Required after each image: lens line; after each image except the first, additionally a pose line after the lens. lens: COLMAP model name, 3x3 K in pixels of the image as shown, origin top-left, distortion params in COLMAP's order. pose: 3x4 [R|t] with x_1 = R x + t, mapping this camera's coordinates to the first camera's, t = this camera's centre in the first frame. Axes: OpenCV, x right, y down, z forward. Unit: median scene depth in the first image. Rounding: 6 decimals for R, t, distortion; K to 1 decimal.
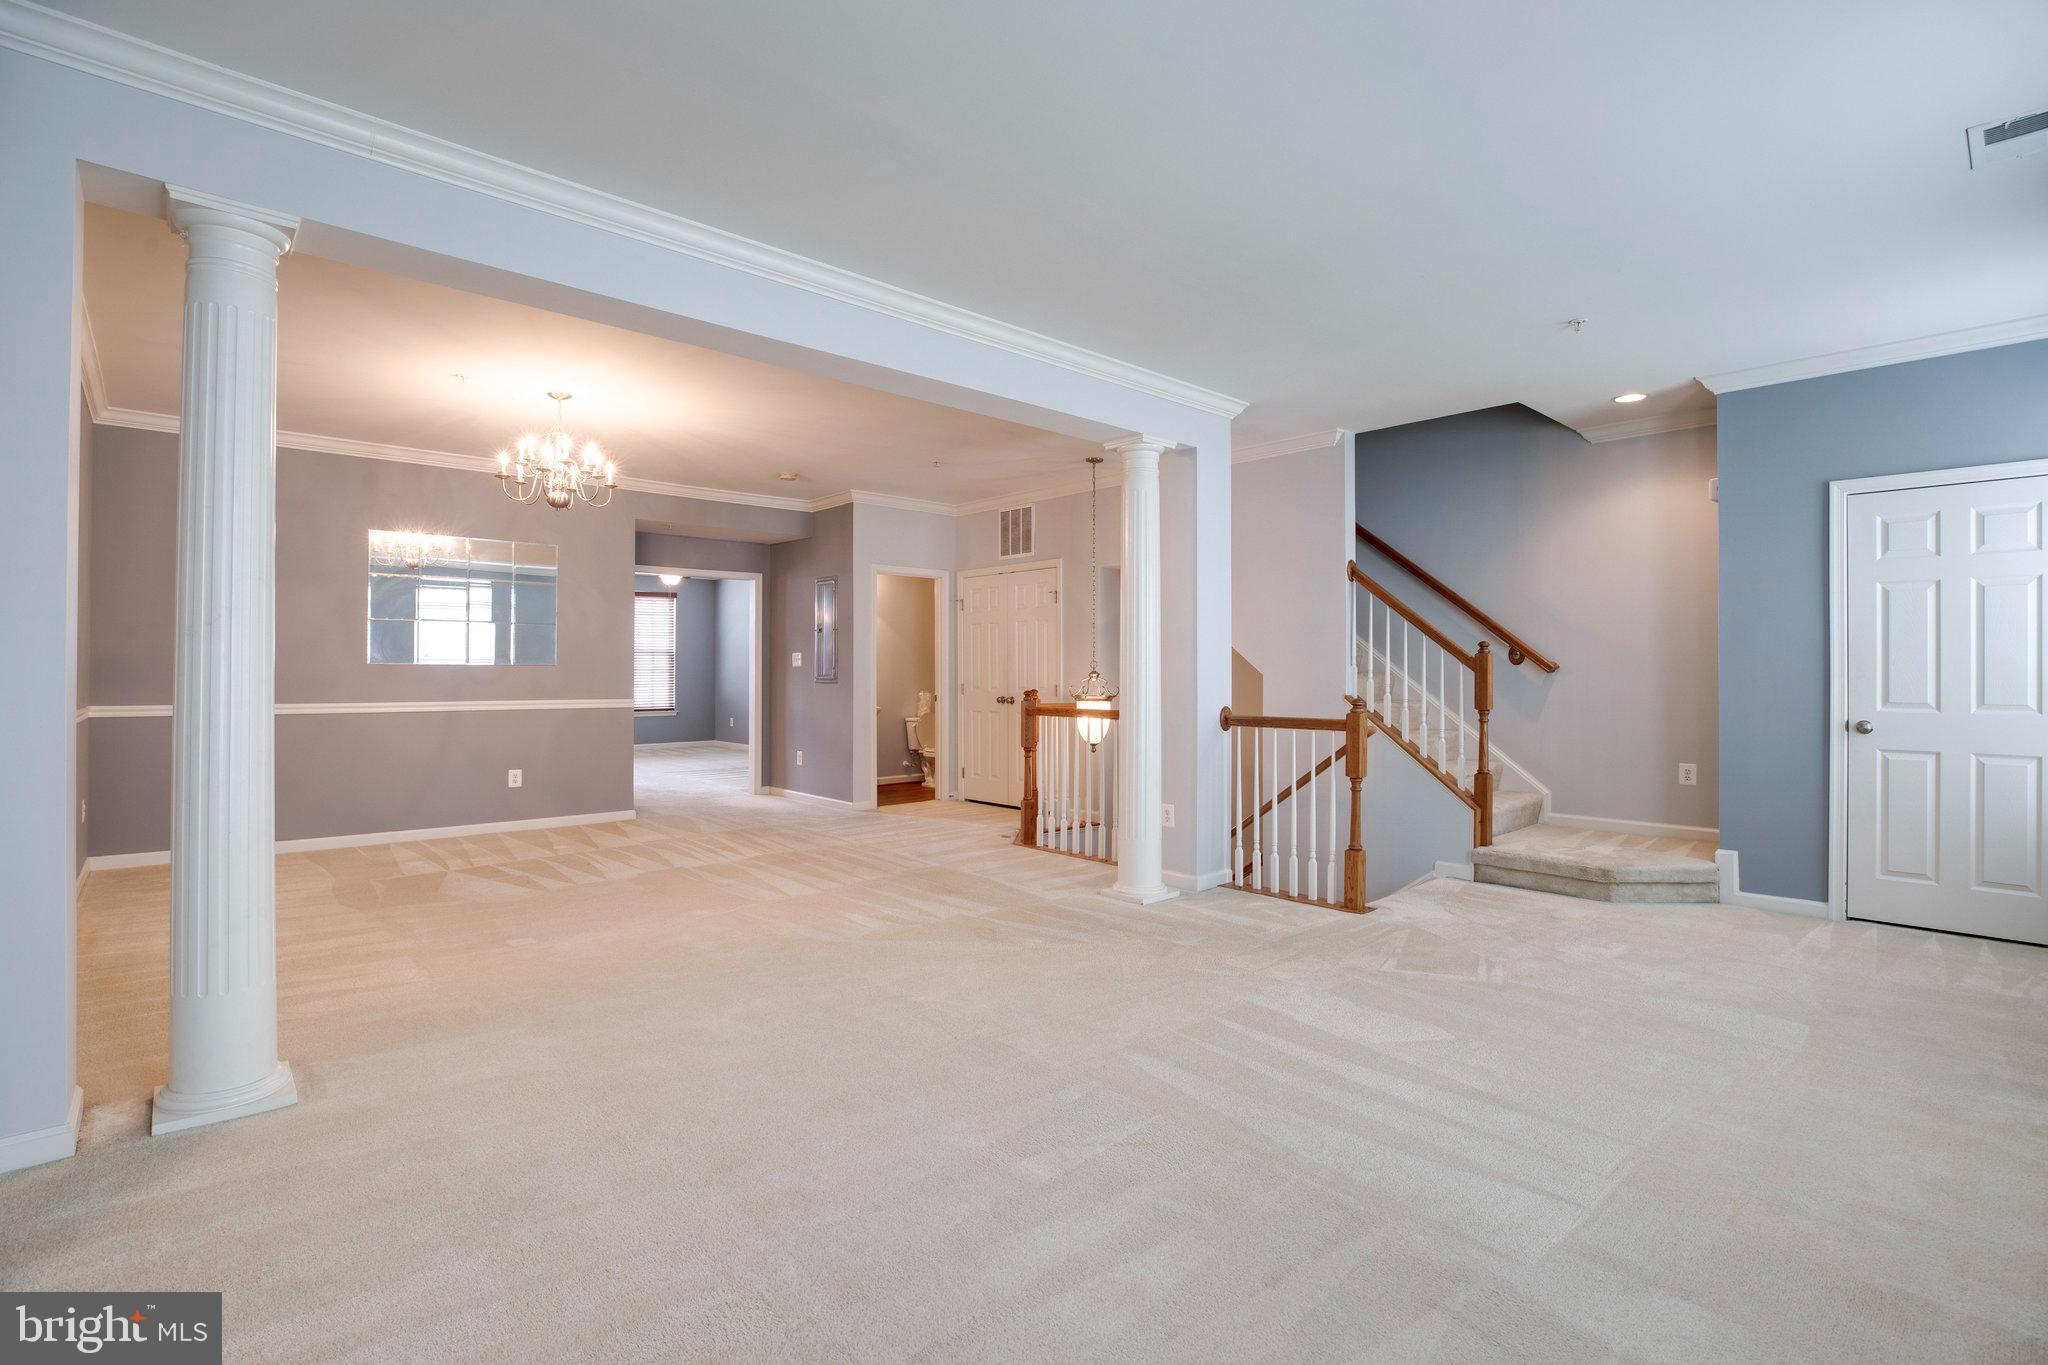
lens RADIAL K [[951.7, 0, 1027.9], [0, 951.7, 665.9], [0, 0, 1]] dist [-0.046324, 0.012487]
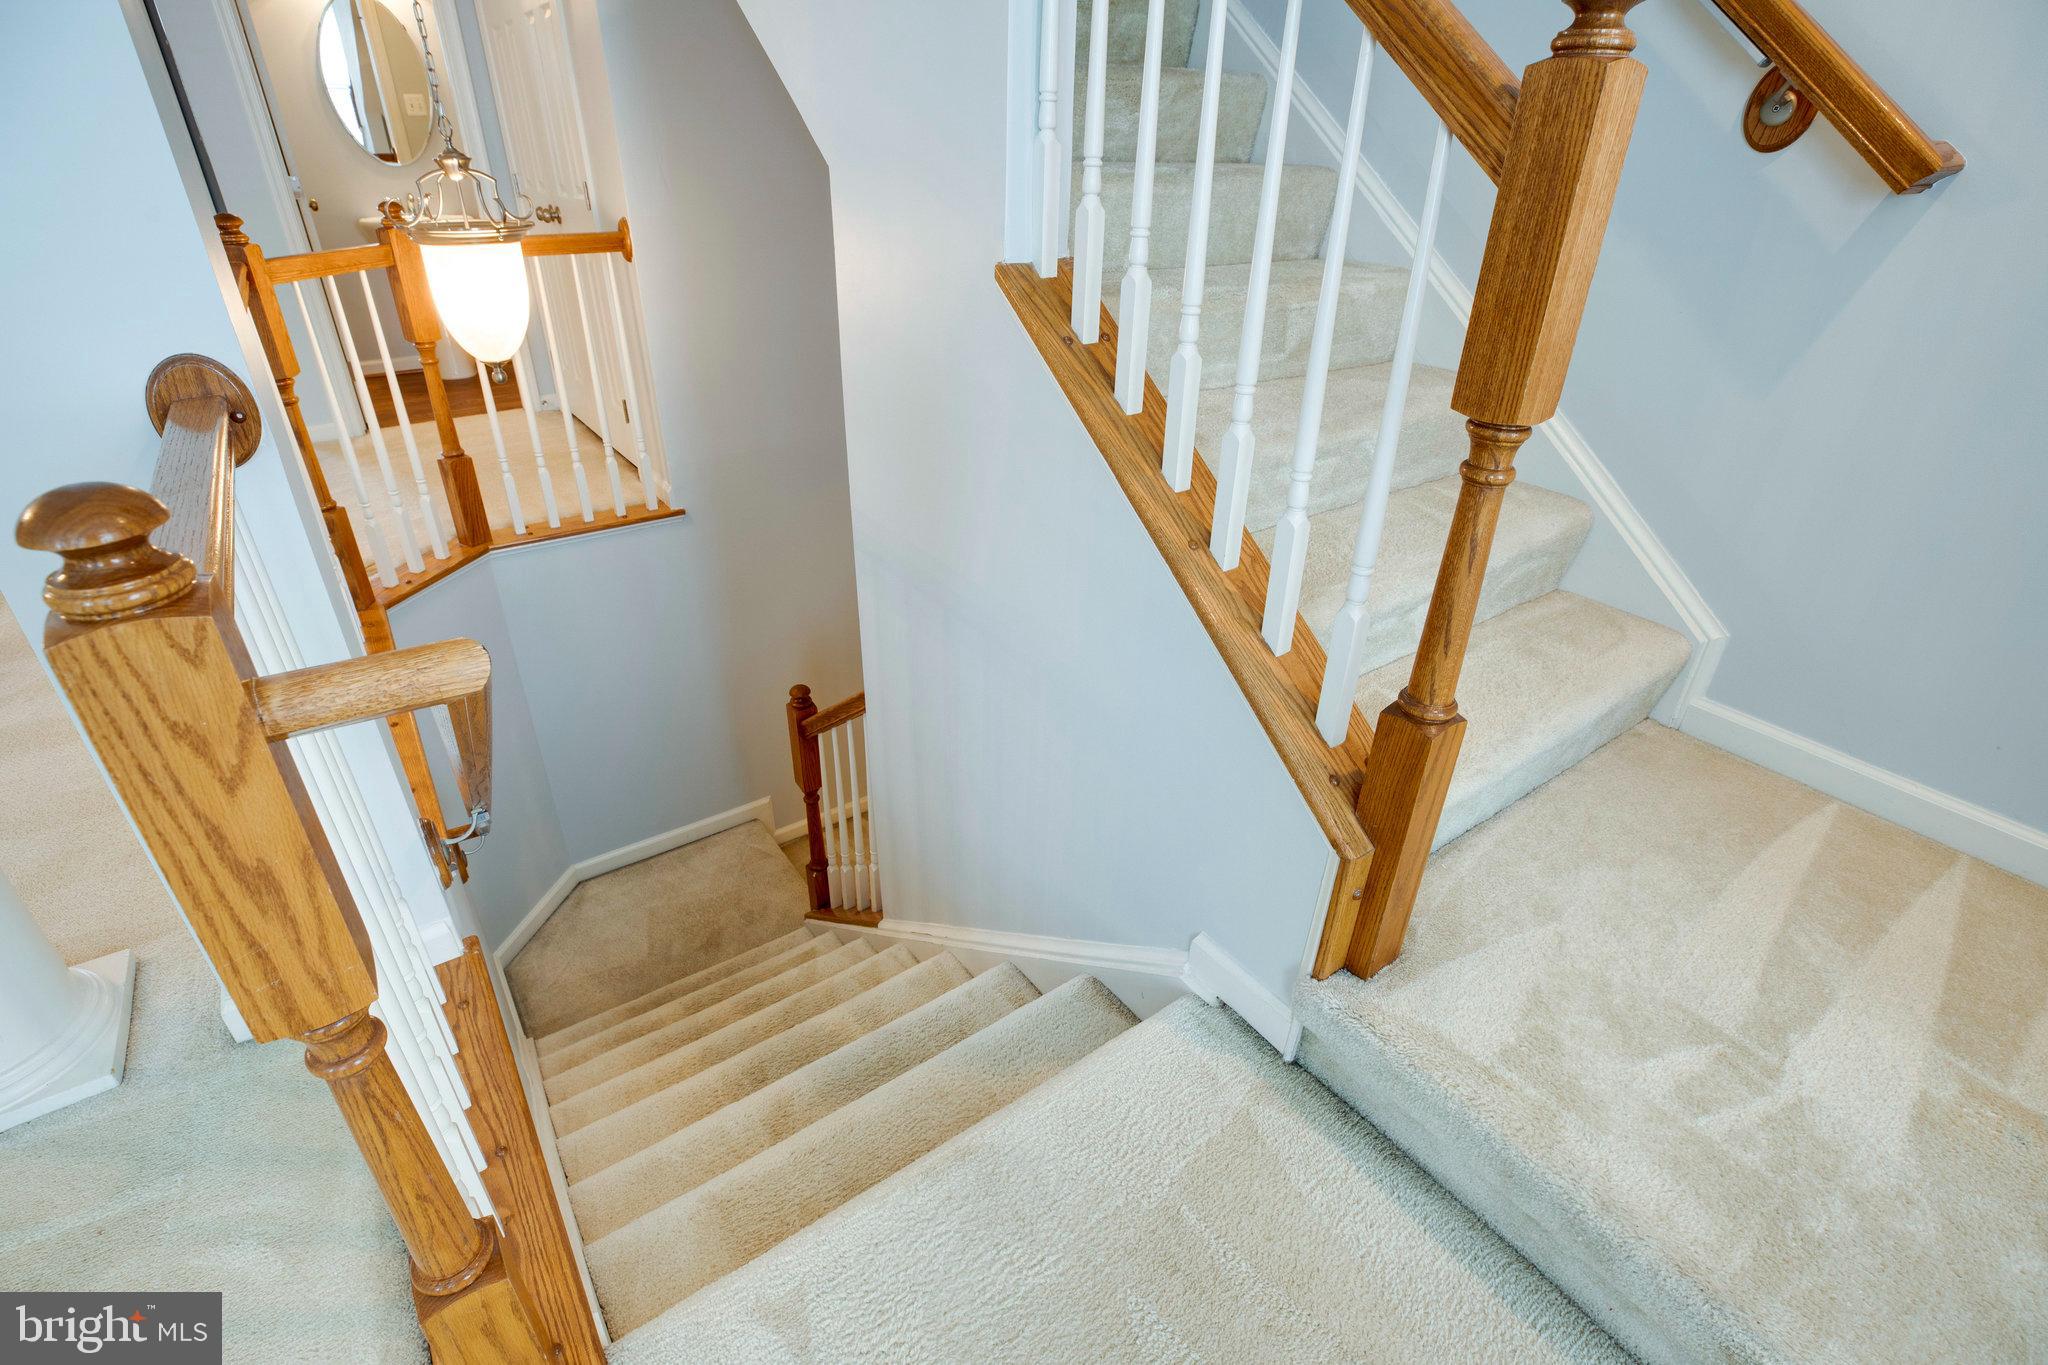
lens RADIAL K [[951.7, 0, 1027.9], [0, 951.7, 665.9], [0, 0, 1]] dist [-0.046324, 0.012487]
pose [[0.992921, 0.073272, -0.093488, 0.372296], [-0.017982, 0.870717, 0.491456, 0.001384], [0.117411, -0.486296, 0.865870, 0.727697]]
